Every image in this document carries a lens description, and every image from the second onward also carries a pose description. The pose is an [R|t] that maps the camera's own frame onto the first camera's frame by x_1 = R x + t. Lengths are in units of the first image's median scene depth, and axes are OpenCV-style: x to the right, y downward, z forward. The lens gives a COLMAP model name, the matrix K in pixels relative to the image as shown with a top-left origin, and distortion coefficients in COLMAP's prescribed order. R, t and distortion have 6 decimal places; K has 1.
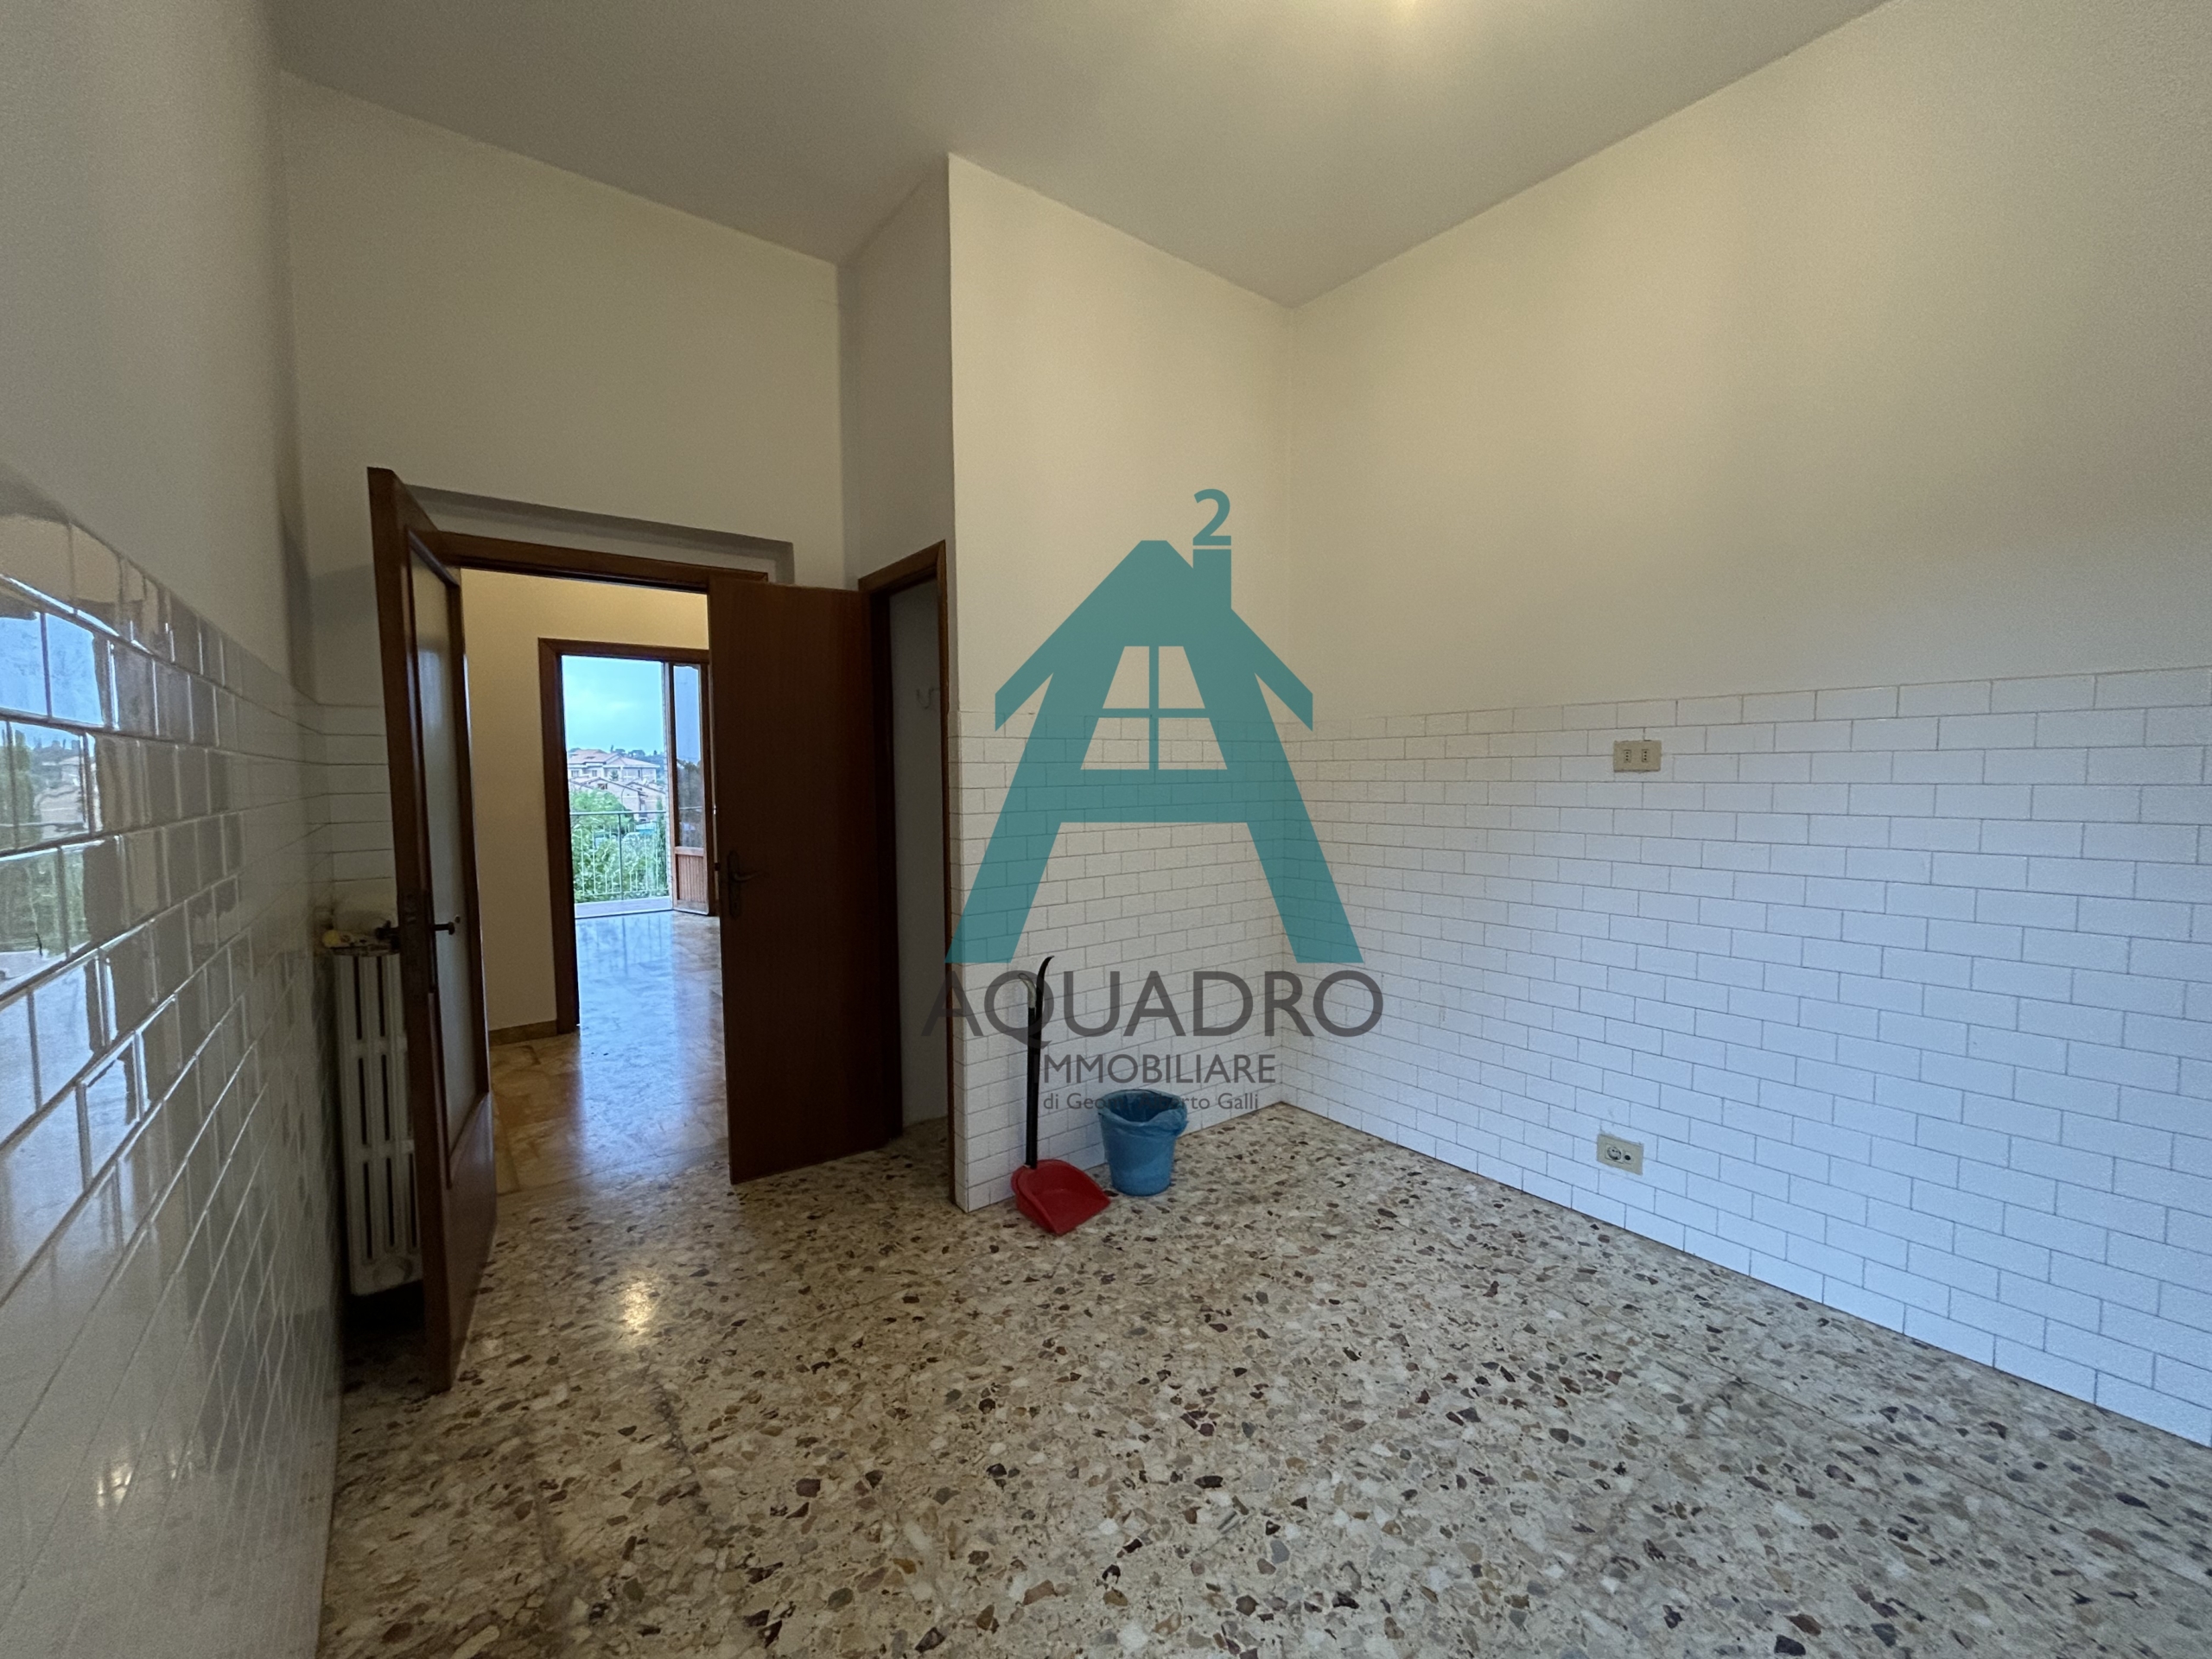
lens RADIAL K [[891.2, 0, 1104.2], [0, 891.2, 828.4], [0, 0, 1]] dist [-0.011312, 0.007591]
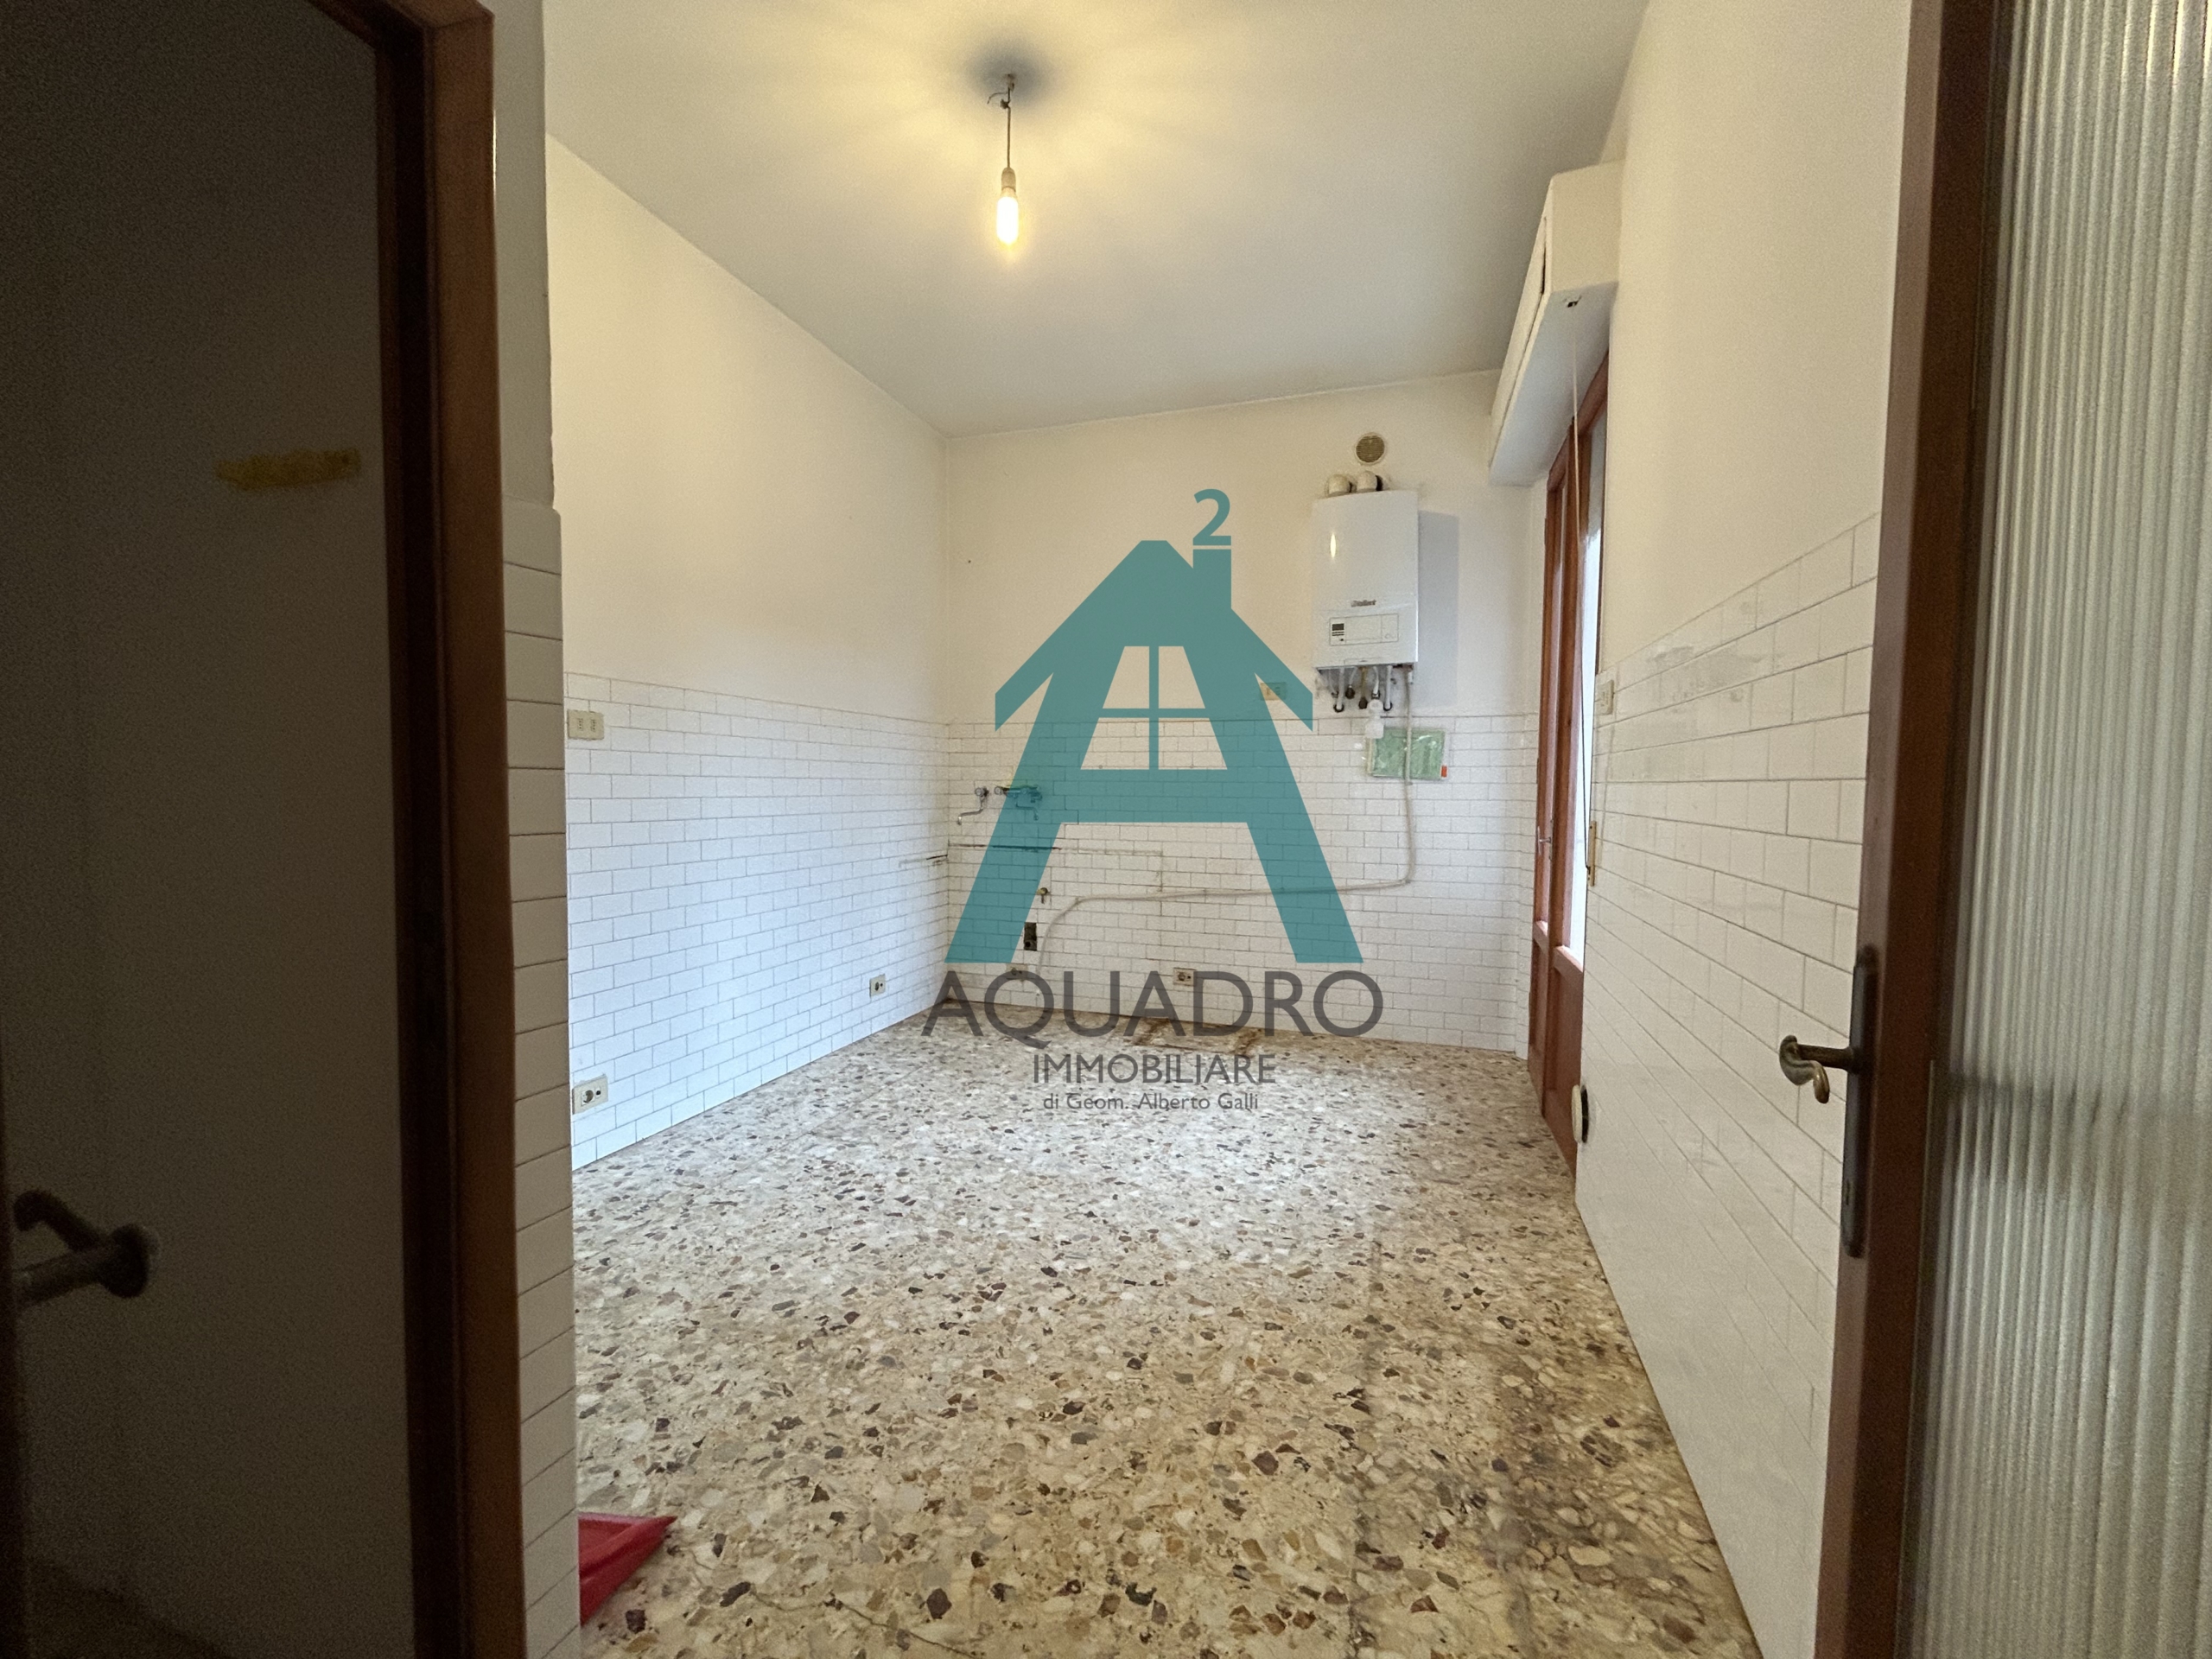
lens RADIAL K [[891.2, 0, 1104.2], [0, 891.2, 828.4], [0, 0, 1]] dist [-0.011312, 0.007591]
pose [[-0.554684, -0.037514, 0.831215, -0.937448], [0.044790, 0.996188, 0.074849, -0.012484], [-0.830855, 0.078748, -0.550889, 1.511107]]
